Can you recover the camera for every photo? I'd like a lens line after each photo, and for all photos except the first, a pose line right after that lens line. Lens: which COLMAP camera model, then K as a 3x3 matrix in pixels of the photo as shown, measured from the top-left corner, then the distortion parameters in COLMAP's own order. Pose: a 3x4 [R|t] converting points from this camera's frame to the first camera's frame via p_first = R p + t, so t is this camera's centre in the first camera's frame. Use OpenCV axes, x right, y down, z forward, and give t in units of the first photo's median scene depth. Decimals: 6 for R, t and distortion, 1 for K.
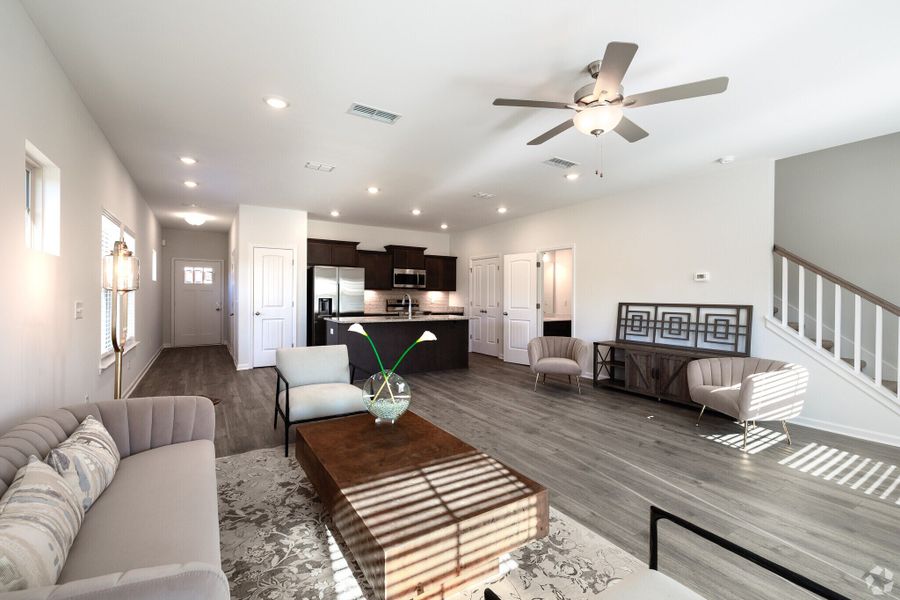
lens RADIAL K [[392.2, 0, 458.6], [0, 392.2, 299.8], [0, 0, 1]] dist [0.002938, 0.000233]
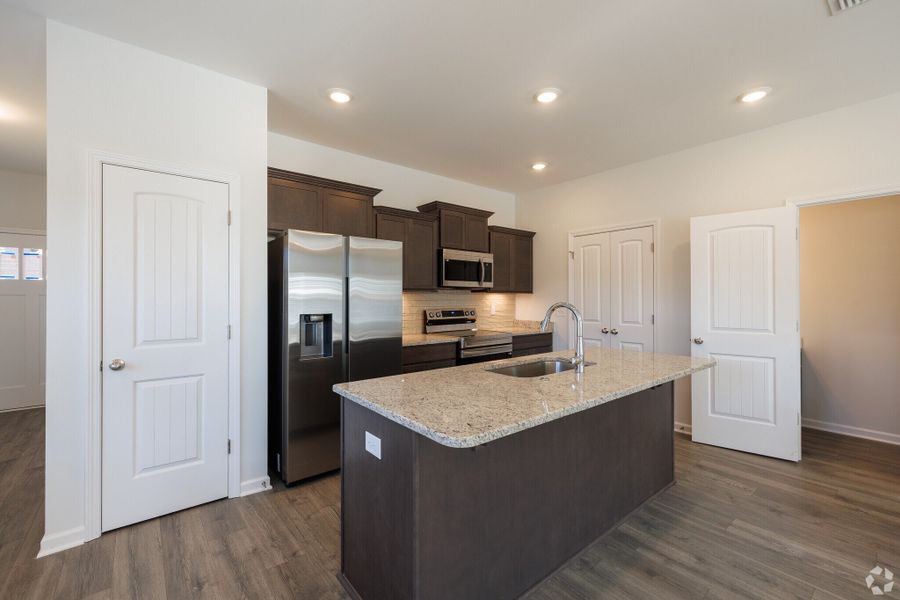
lens RADIAL K [[392.2, 0, 440.5], [0, 392.2, 297.3], [0, 0, 1]] dist [0.002938, 0.000233]
pose [[0.995359, -0.004724, 0.096117, -0.211659], [0.005497, 0.999955, -0.007771, -0.014040], [-0.096076, 0.008263, 0.995340, 0.496198]]
